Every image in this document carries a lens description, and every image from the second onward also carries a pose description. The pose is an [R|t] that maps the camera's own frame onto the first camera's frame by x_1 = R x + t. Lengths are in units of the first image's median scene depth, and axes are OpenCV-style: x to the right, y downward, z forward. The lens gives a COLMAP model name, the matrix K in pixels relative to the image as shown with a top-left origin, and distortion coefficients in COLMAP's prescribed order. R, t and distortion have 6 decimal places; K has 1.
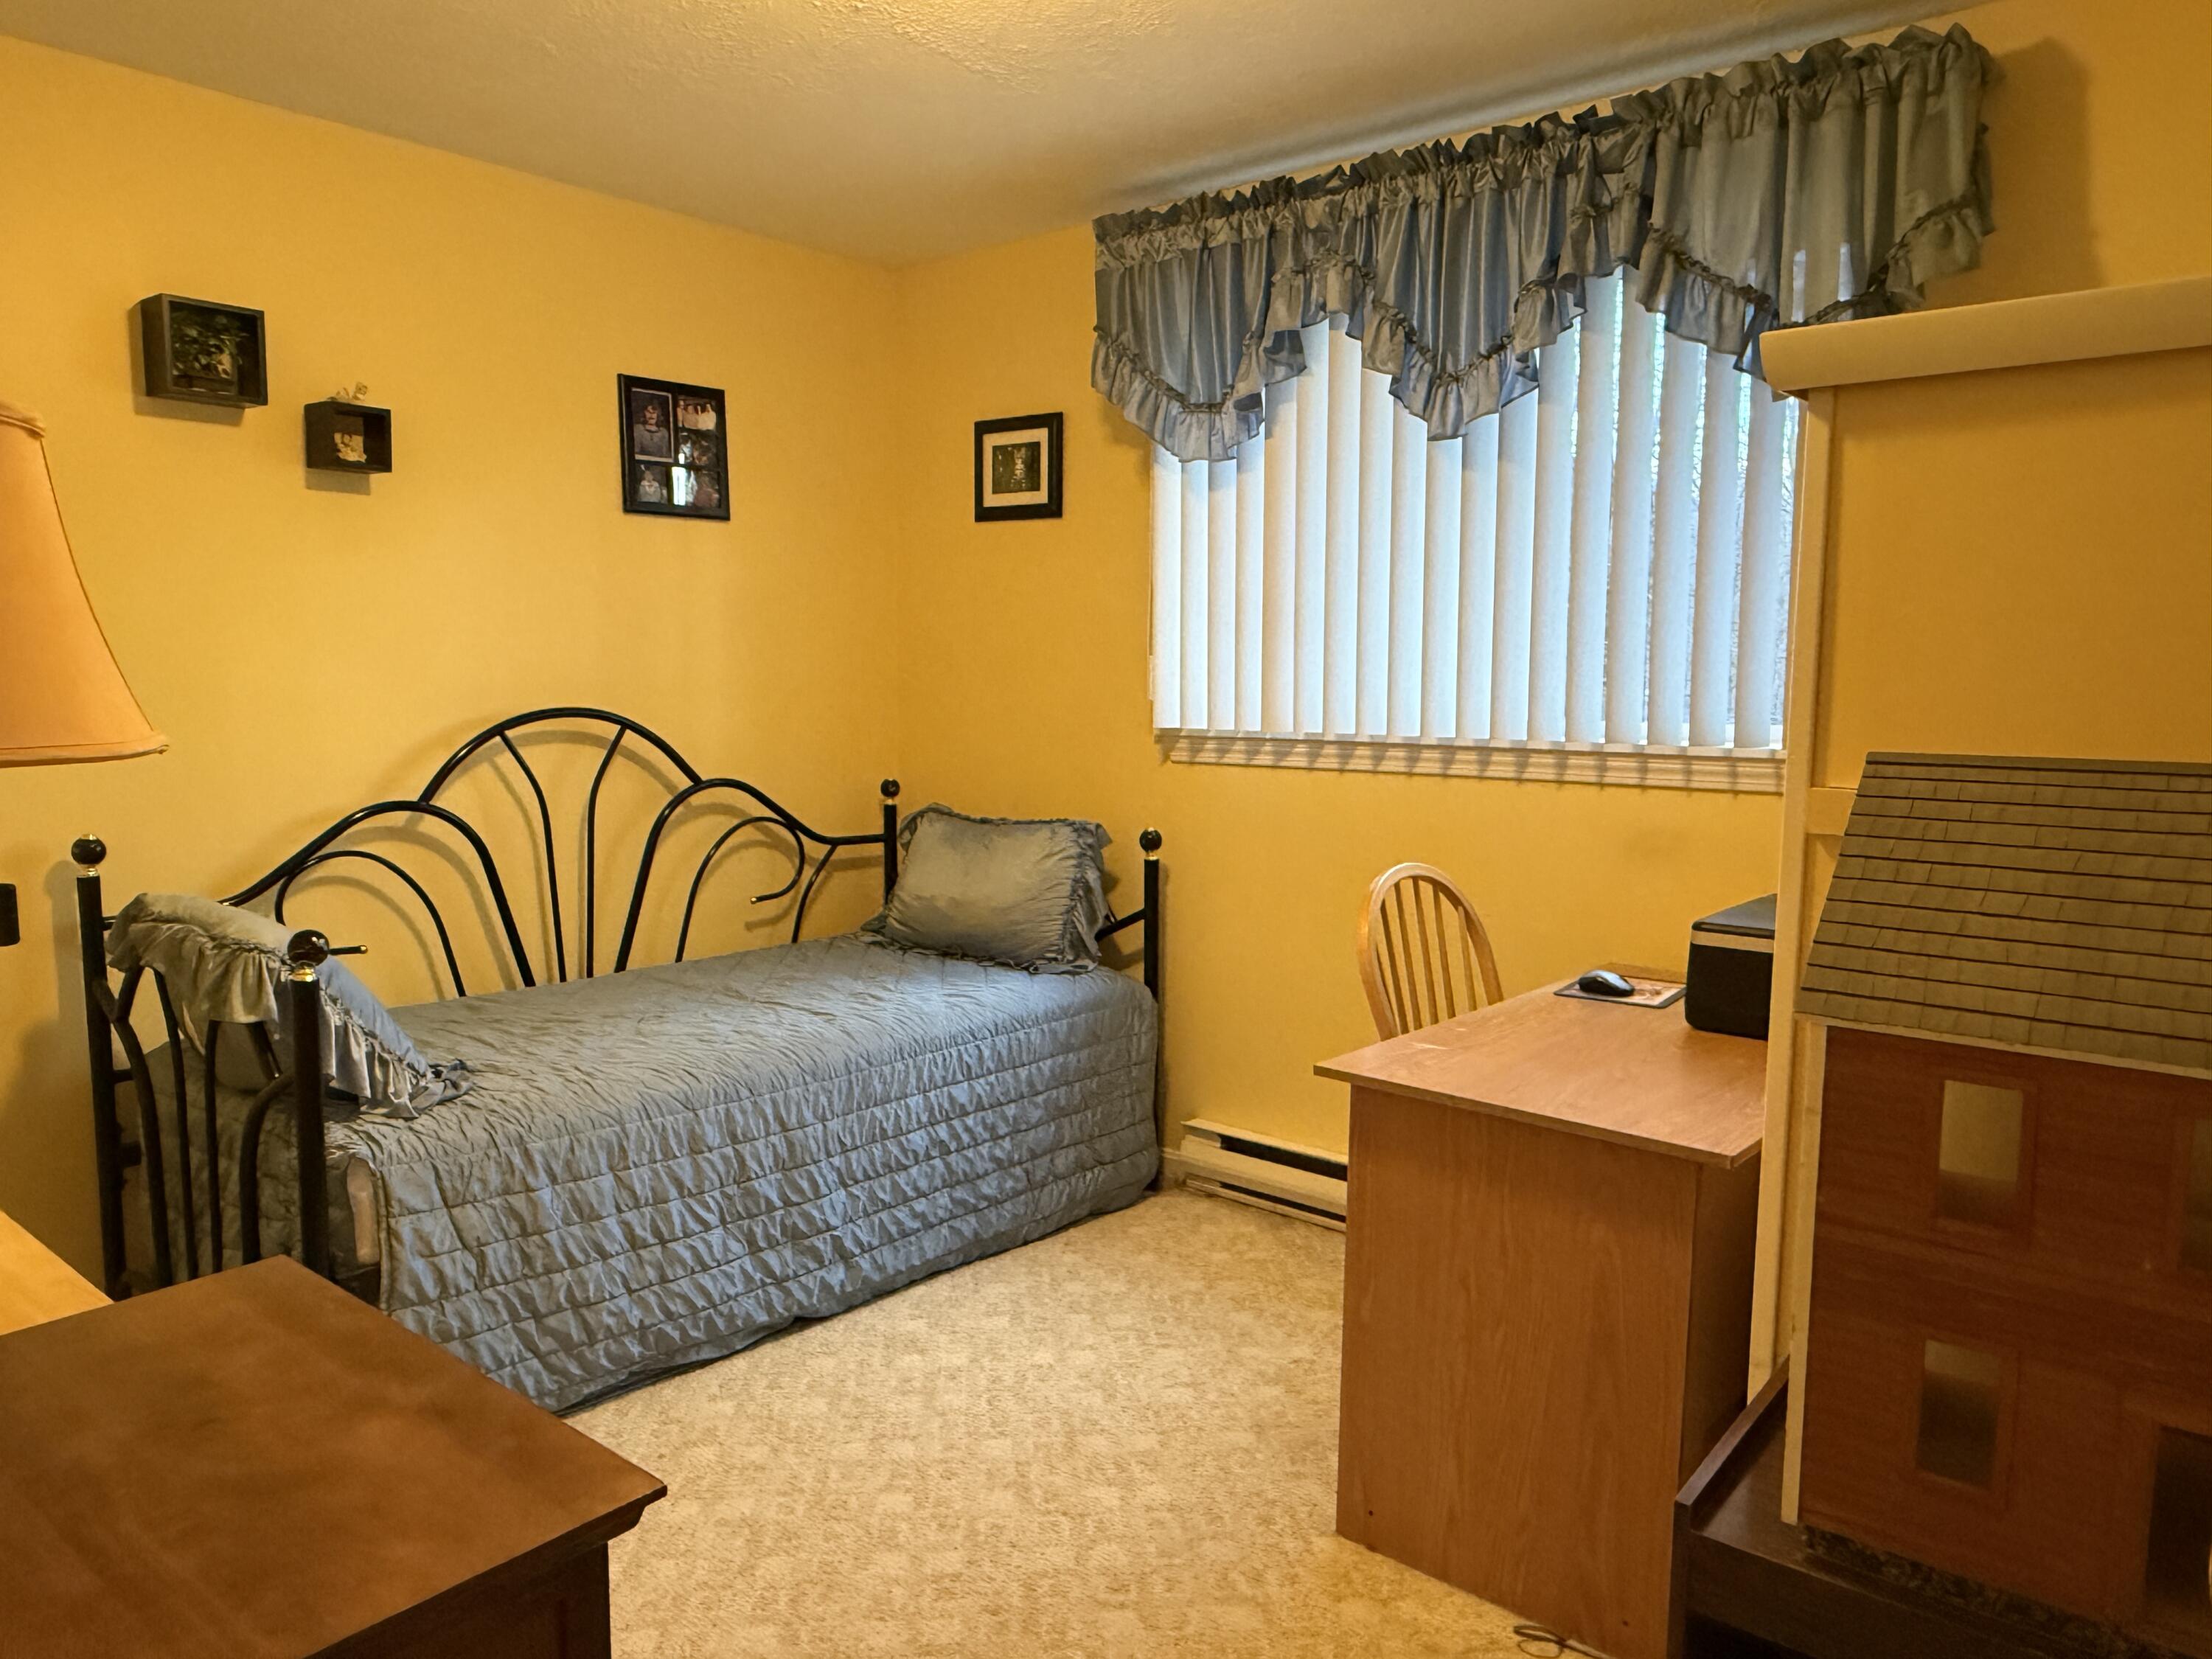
lens RADIAL K [[1509.1, 0, 1106.0], [0, 1509.1, 829.5], [0, 0, 1]] dist [0.003570, 0.000447]
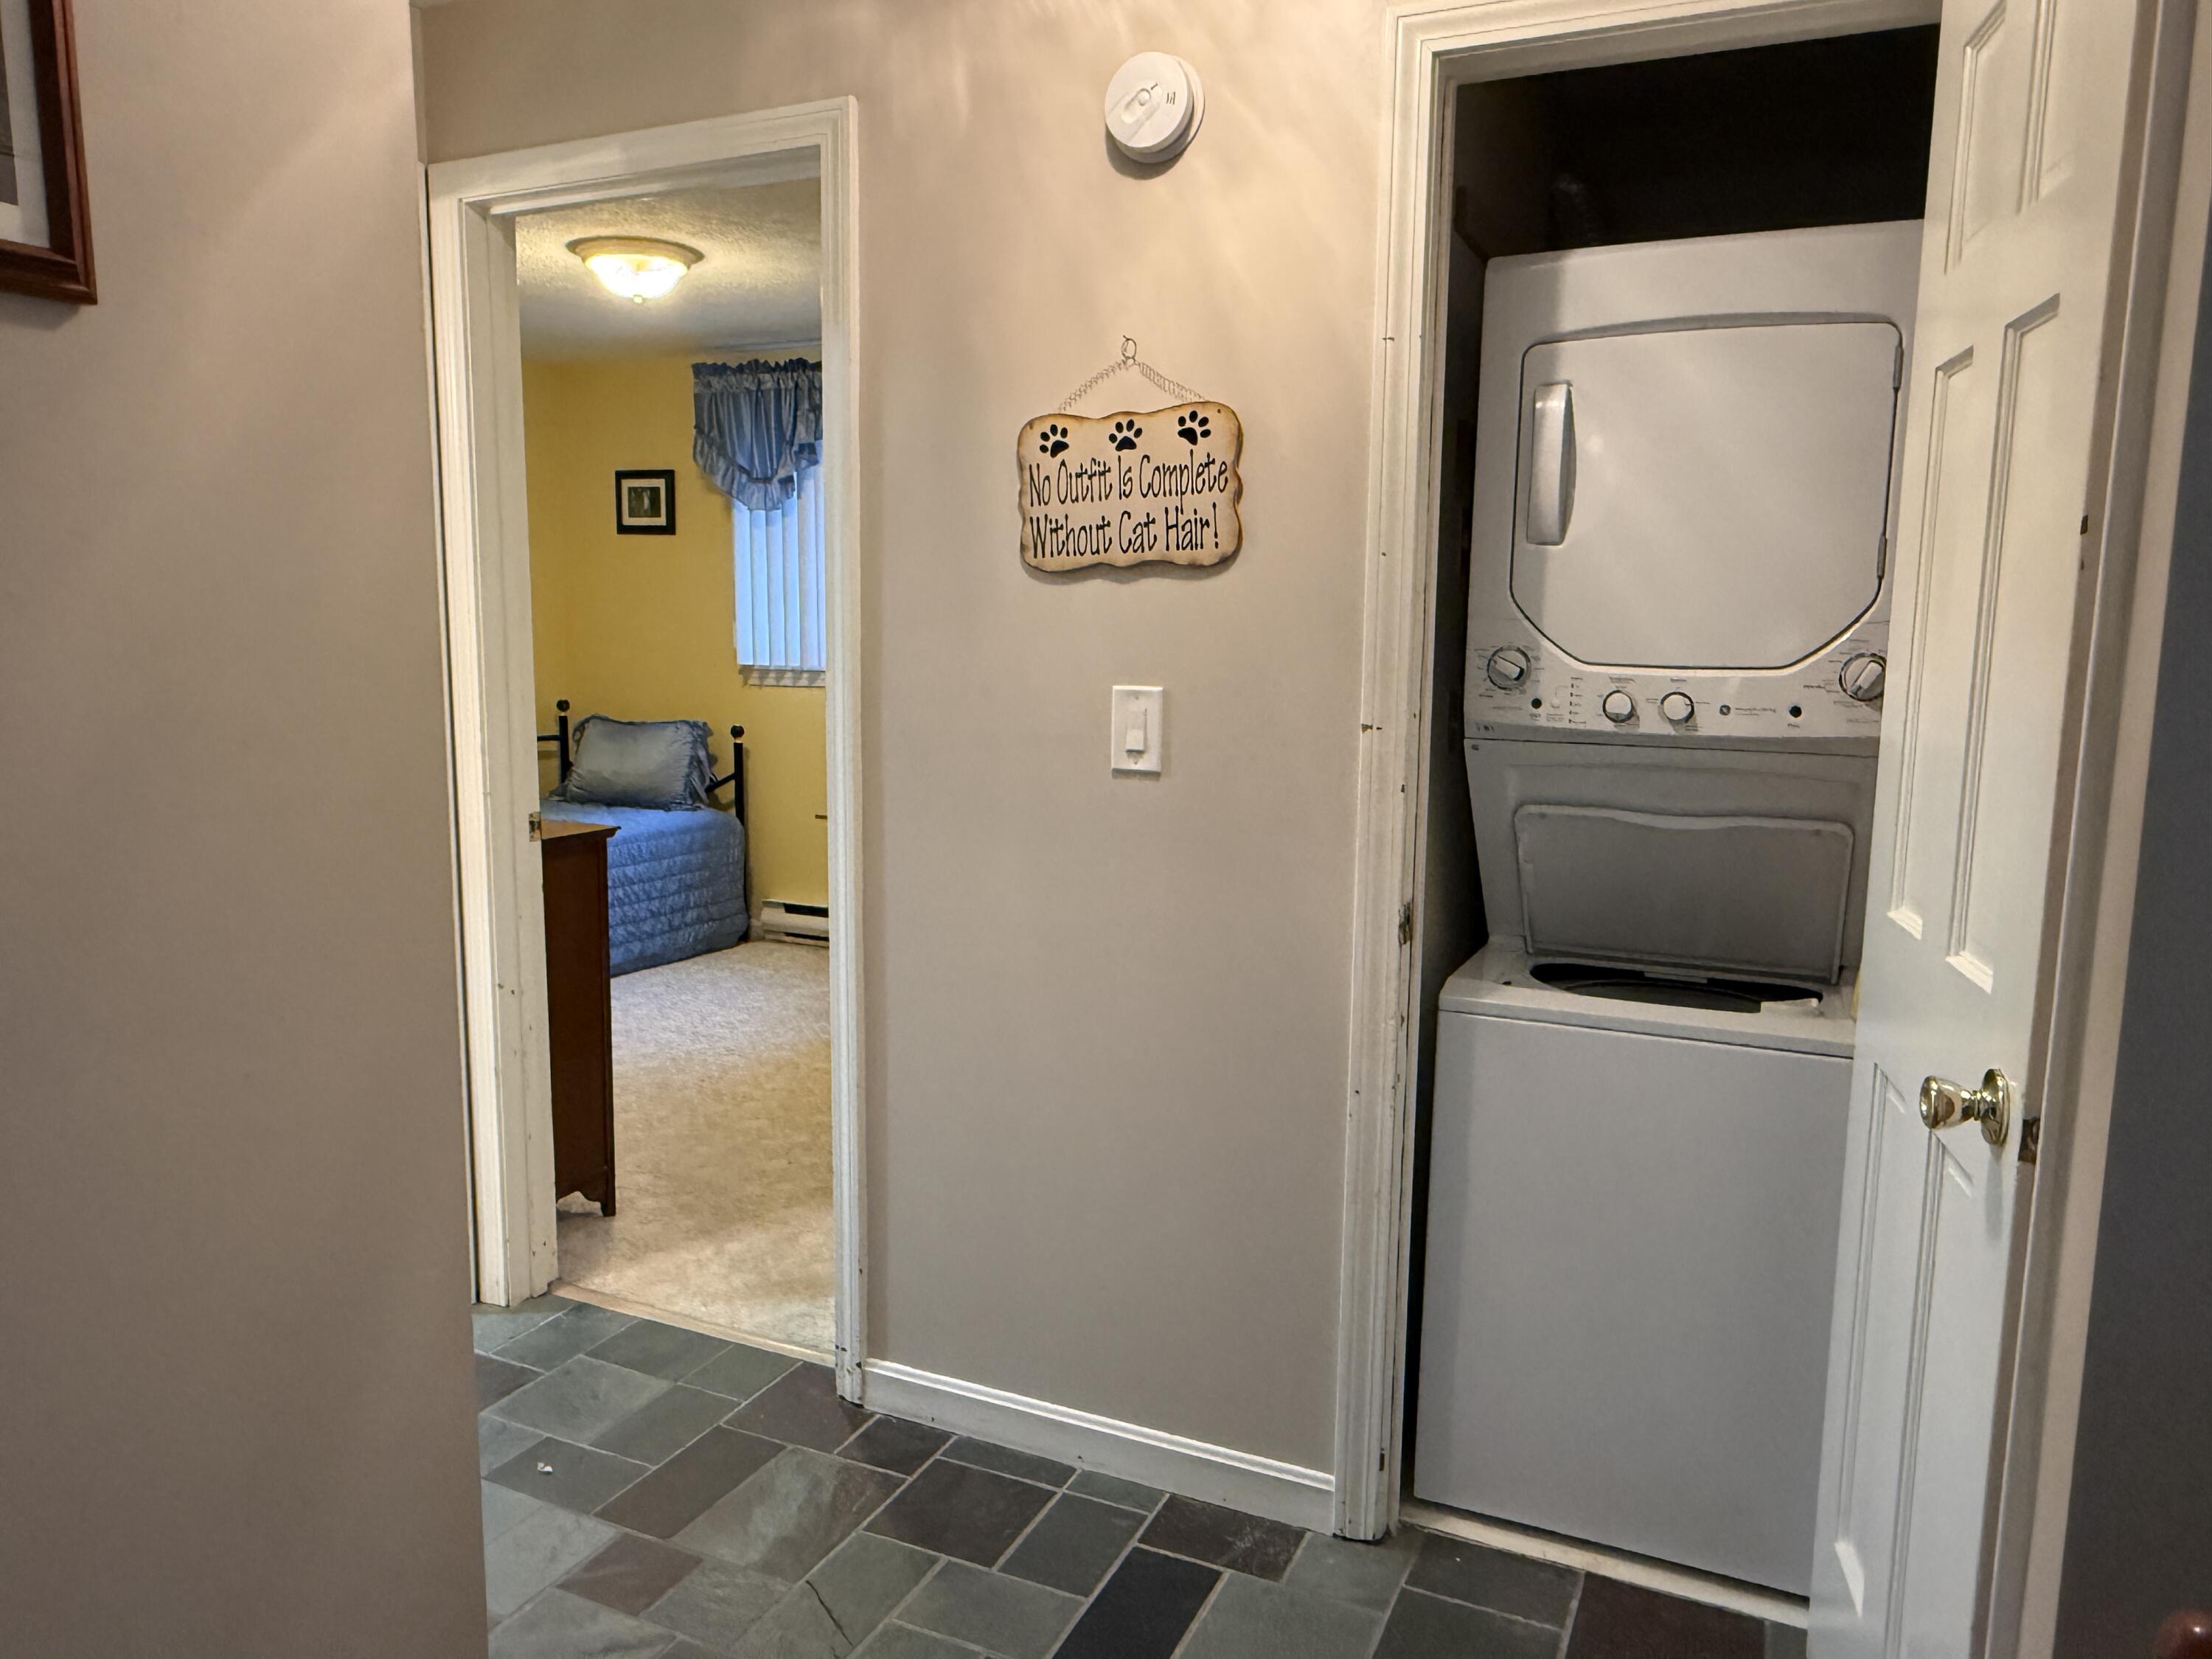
lens RADIAL K [[1515.9, 0, 1102.0], [0, 1515.9, 833.8], [0, 0, 1]] dist [-0.000281, -0.001471]
pose [[0.965758, -0.028221, 0.257904, -0.017382], [0.020090, 0.999216, 0.034109, 0.074668], [-0.258664, -0.027760, 0.965568, -0.772028]]
